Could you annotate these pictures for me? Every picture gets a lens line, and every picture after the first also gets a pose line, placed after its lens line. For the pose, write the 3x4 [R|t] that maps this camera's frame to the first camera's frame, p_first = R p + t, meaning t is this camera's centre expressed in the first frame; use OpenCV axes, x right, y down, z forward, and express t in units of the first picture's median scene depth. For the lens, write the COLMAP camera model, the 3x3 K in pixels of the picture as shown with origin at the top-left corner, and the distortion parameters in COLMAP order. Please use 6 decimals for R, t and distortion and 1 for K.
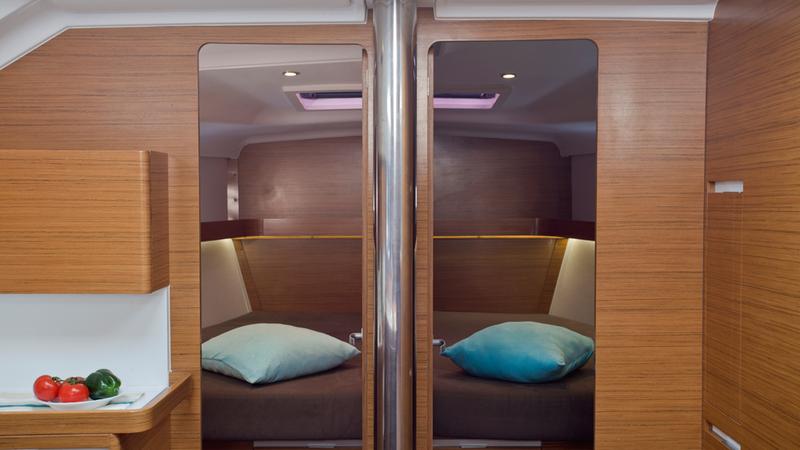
lens RADIAL K [[838.9, 0, 400.0], [0, 838.9, 225.0], [0, 0, 1]] dist [0.063746, 0.011296]
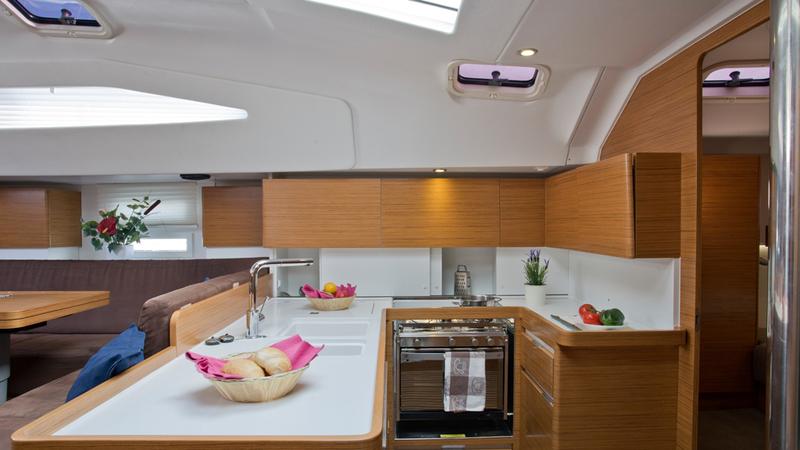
lens RADIAL K [[528.3, 0, 400.0], [0, 528.3, 225.0], [0, 0, 1]] dist [-0.001912, -0.000445]
pose [[0.003121, -0.000507, -0.999995, 0.504809], [-0.028392, 0.999597, -0.000595, 0.035179], [0.999592, 0.028394, 0.003105, 0.576303]]
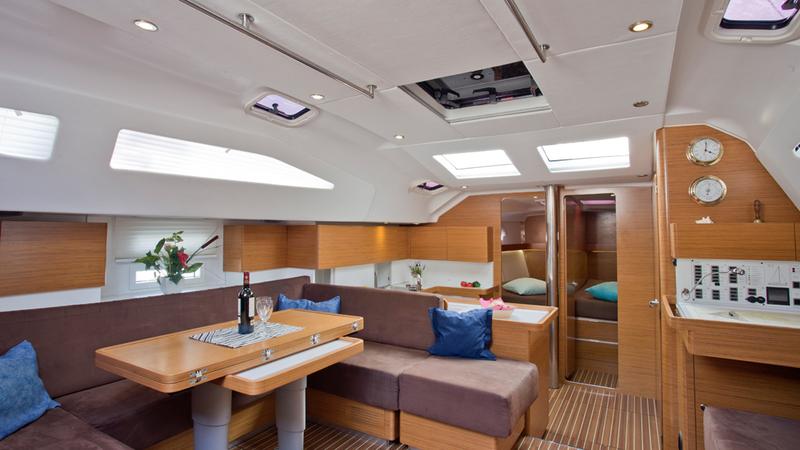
lens RADIAL K [[403.1, 0, 398.9], [0, 403.1, 202.5], [0, 0, 1]] dist [-0.074026, 0.032475]
pose [[0.856991, -0.027664, -0.514588, 0.294842], [-0.025148, 0.995123, -0.095379, -0.008424], [0.514717, 0.094680, 0.852116, -0.772136]]
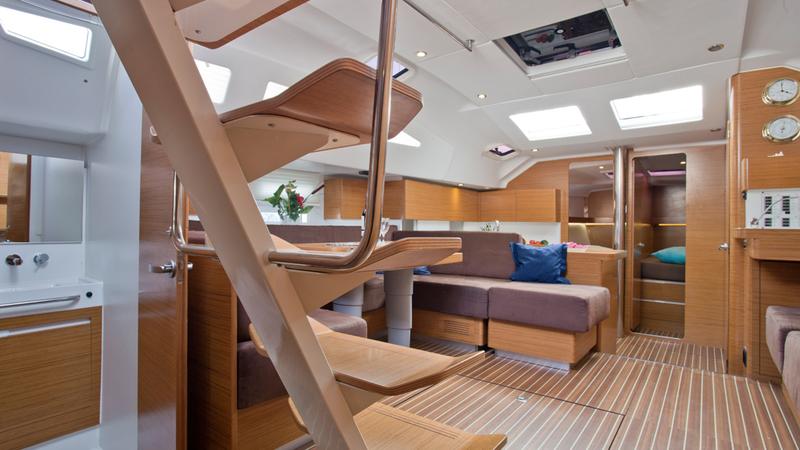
lens RADIAL K [[406.5, 0, 397.9], [0, 406.5, 220.7], [0, 0, 1]] dist [-0.059080, 0.030924]
pose [[0.787111, 0.005527, -0.616787, 0.299576], [-0.036887, 0.998592, -0.038125, 0.164210], [0.615708, 0.052760, 0.786206, -0.985945]]
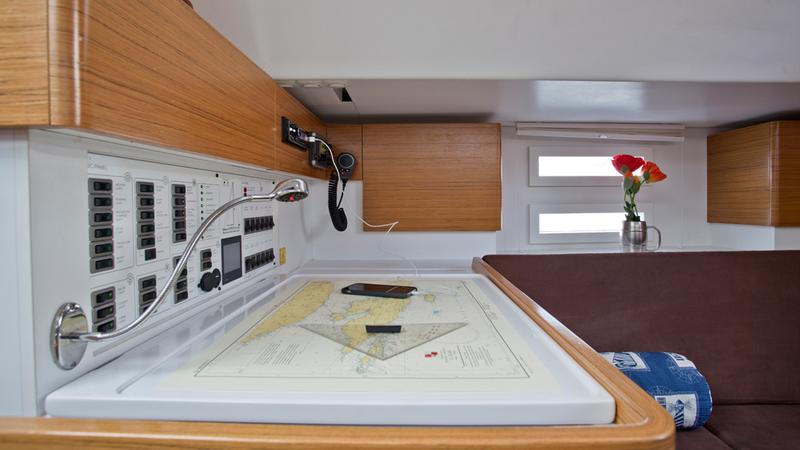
lens RADIAL K [[406.5, 0, 397.9], [0, 406.5, 220.7], [0, 0, 1]] dist [-0.059080, 0.030924]
pose [[0.029115, -0.046047, 0.998515, 0.230641], [0.033813, 0.998412, 0.045056, 0.048158], [-0.999004, 0.032451, 0.030626, 0.206278]]
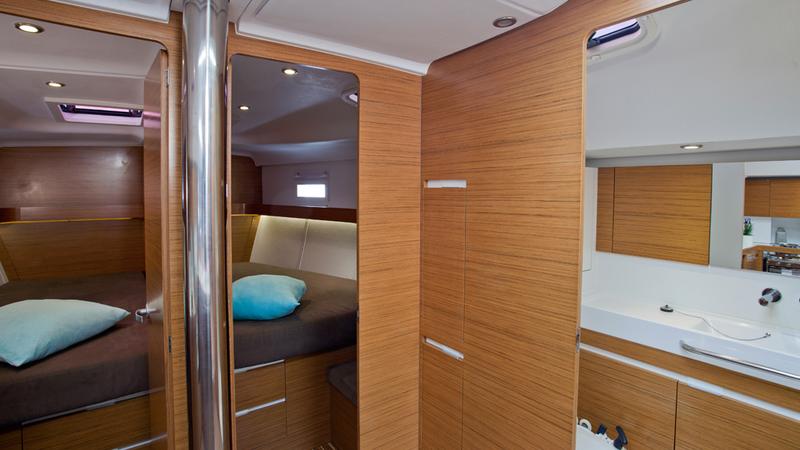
lens RADIAL K [[403.1, 0, 398.9], [0, 403.1, 202.5], [0, 0, 1]] dist [-0.074026, 0.032475]
pose [[0.808763, -0.014831, 0.587948, -0.092390], [0.016794, 0.999857, 0.002119, -0.013165], [-0.587895, 0.008160, 0.808896, 0.425677]]
